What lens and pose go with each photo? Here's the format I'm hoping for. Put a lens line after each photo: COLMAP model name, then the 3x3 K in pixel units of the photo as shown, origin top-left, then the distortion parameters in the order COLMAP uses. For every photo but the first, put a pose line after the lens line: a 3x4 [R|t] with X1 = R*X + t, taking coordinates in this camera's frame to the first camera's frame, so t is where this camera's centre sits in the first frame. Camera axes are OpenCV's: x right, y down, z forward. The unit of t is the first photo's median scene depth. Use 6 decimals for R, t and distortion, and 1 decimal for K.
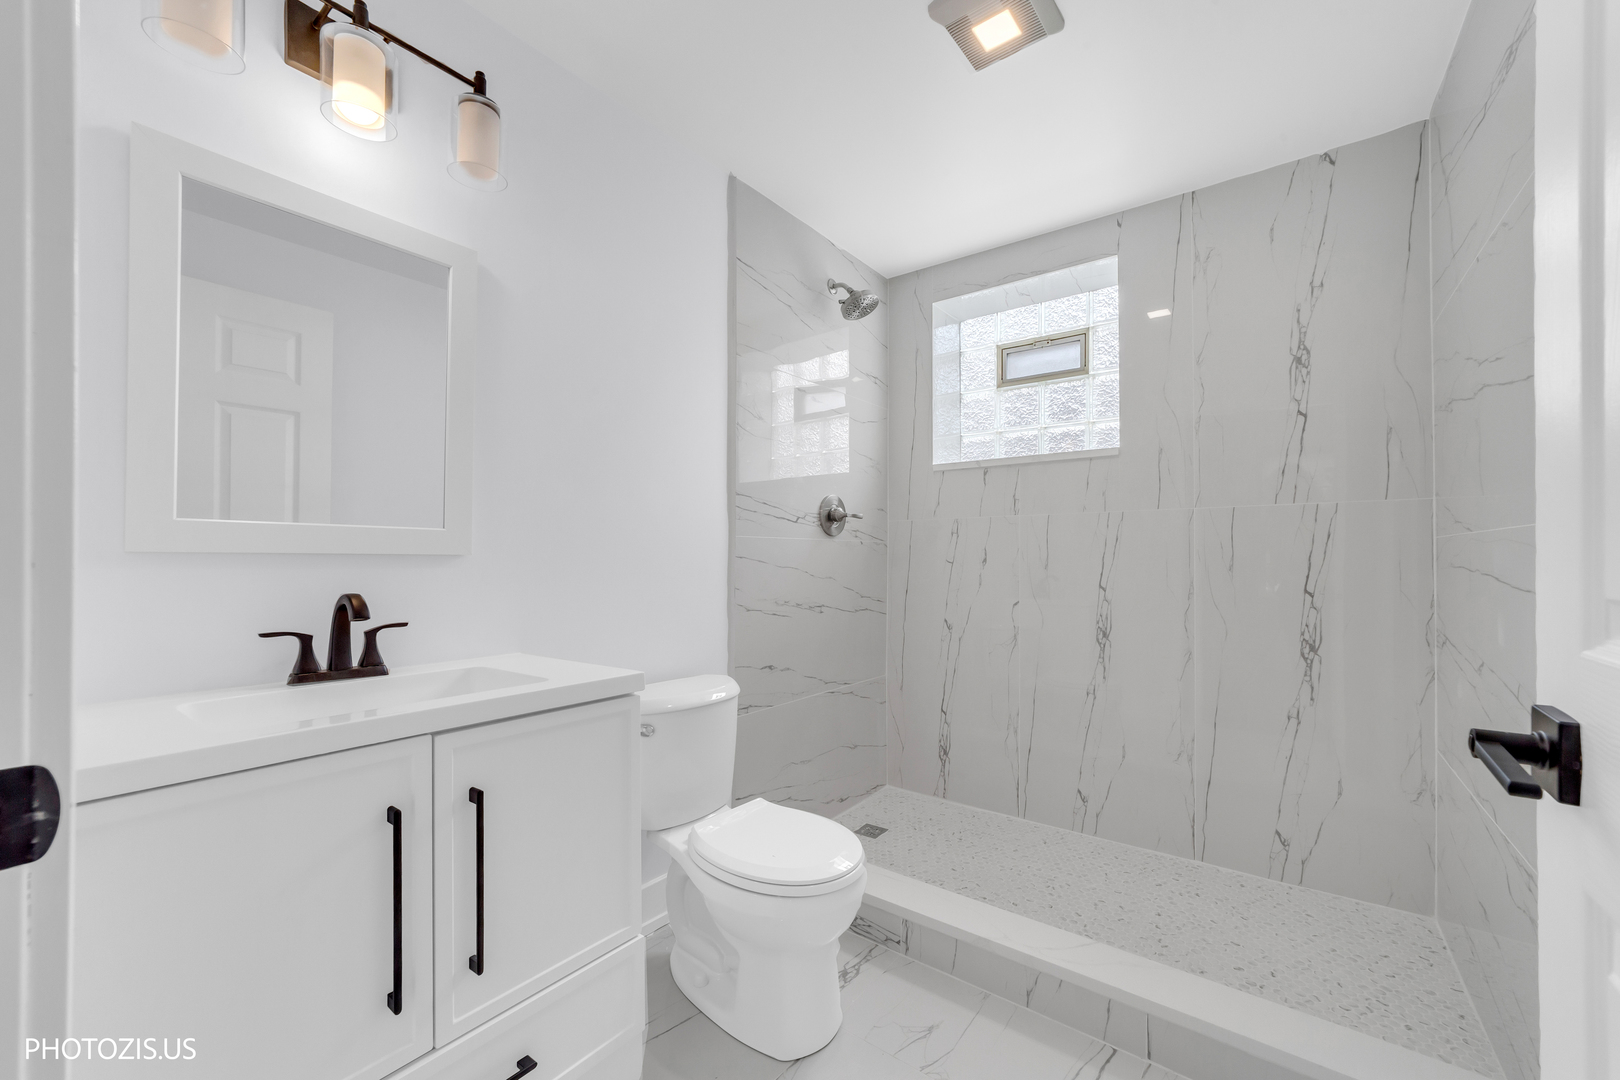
lens RADIAL K [[627.8, 0, 816.7], [0, 627.8, 552.8], [0, 0, 1]] dist [0.000418, -0.000159]
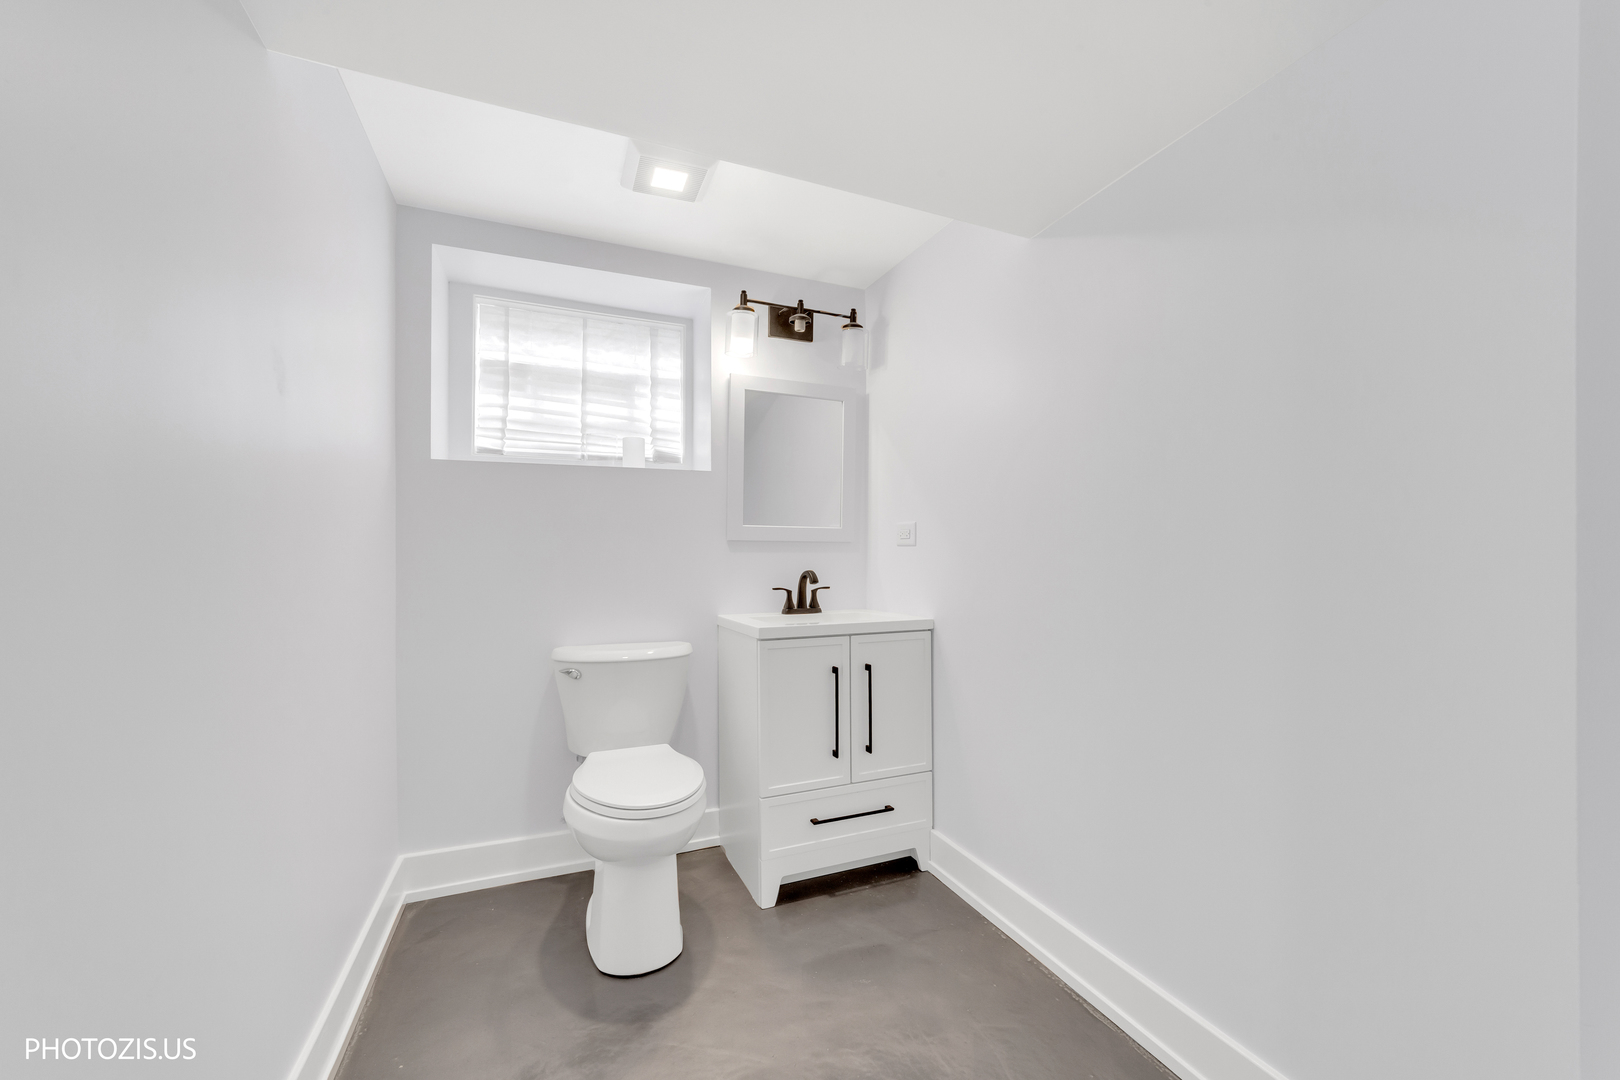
lens RADIAL K [[627.8, 0, 810.4], [0, 627.8, 543.4], [0, 0, 1]] dist [0.000418, -0.000159]
pose [[0.861580, -0.009403, -0.507534, 0.296212], [0.004993, 0.999937, -0.010049, 0.000850], [0.507597, 0.006124, 0.861573, -0.751675]]
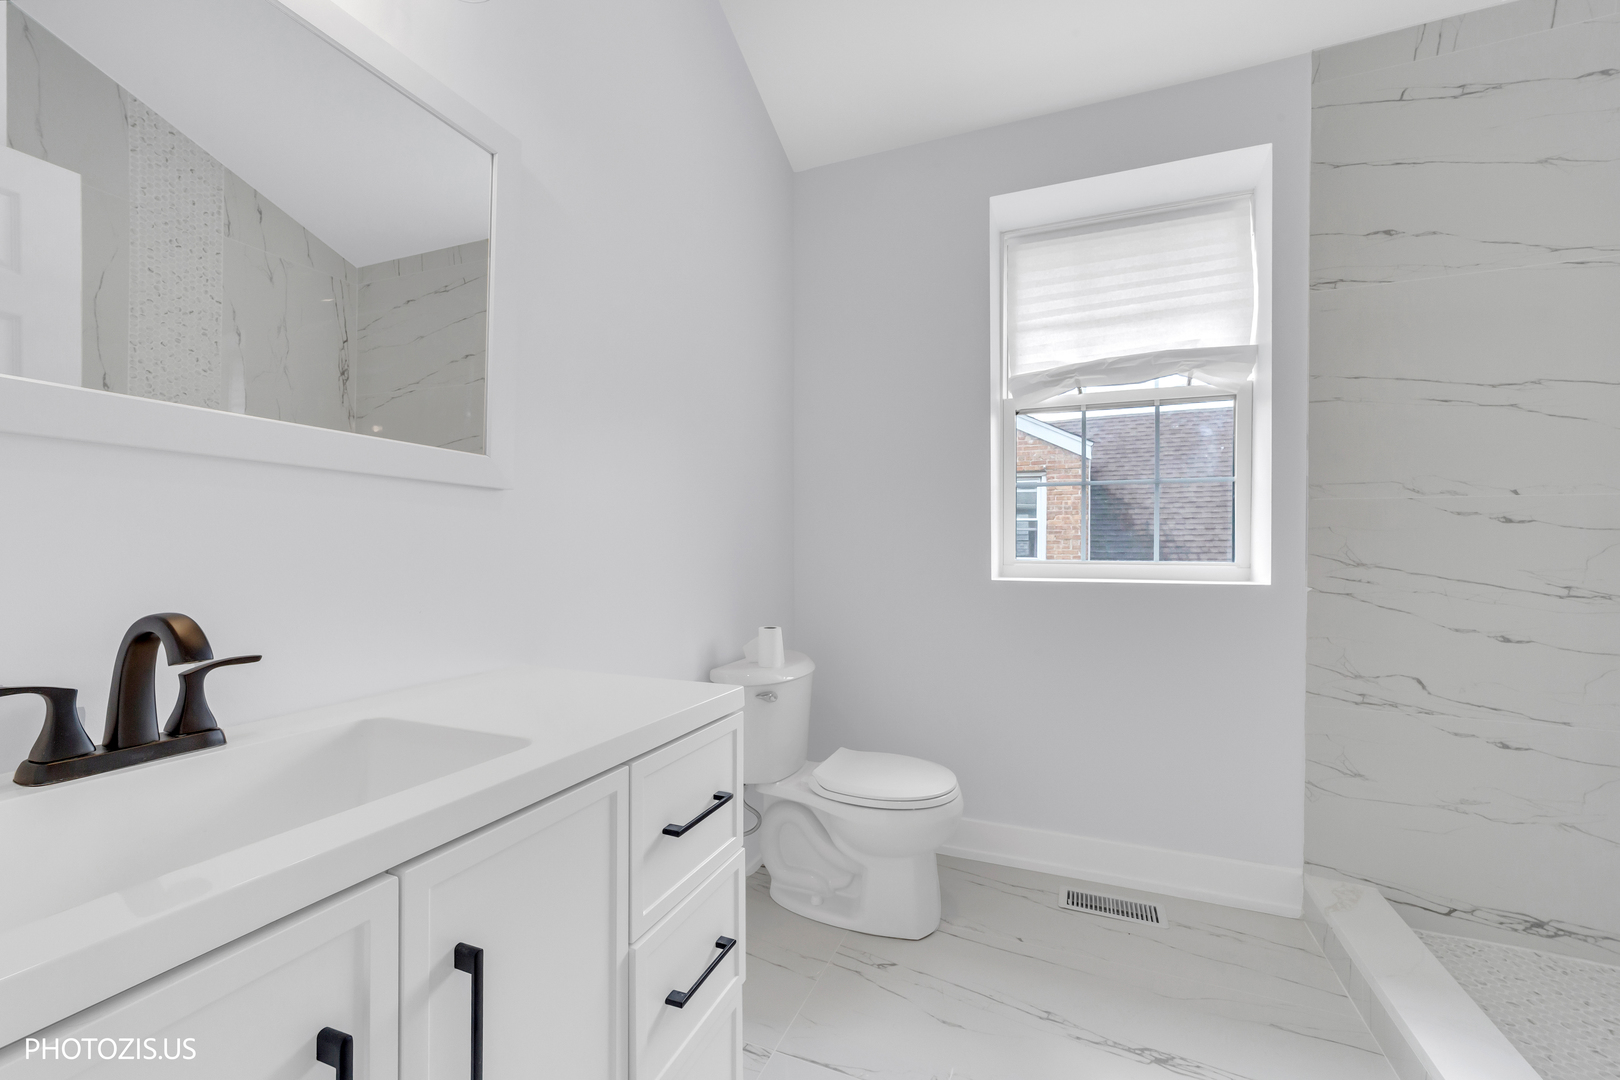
lens RADIAL K [[627.8, 0, 813.0], [0, 627.8, 542.5], [0, 0, 1]] dist [0.000418, -0.000159]
pose [[0.963816, 0.001347, 0.266565, -0.333709], [-0.000058, 0.999988, -0.004845, 0.005347], [-0.266569, 0.004654, 0.963805, 0.302516]]
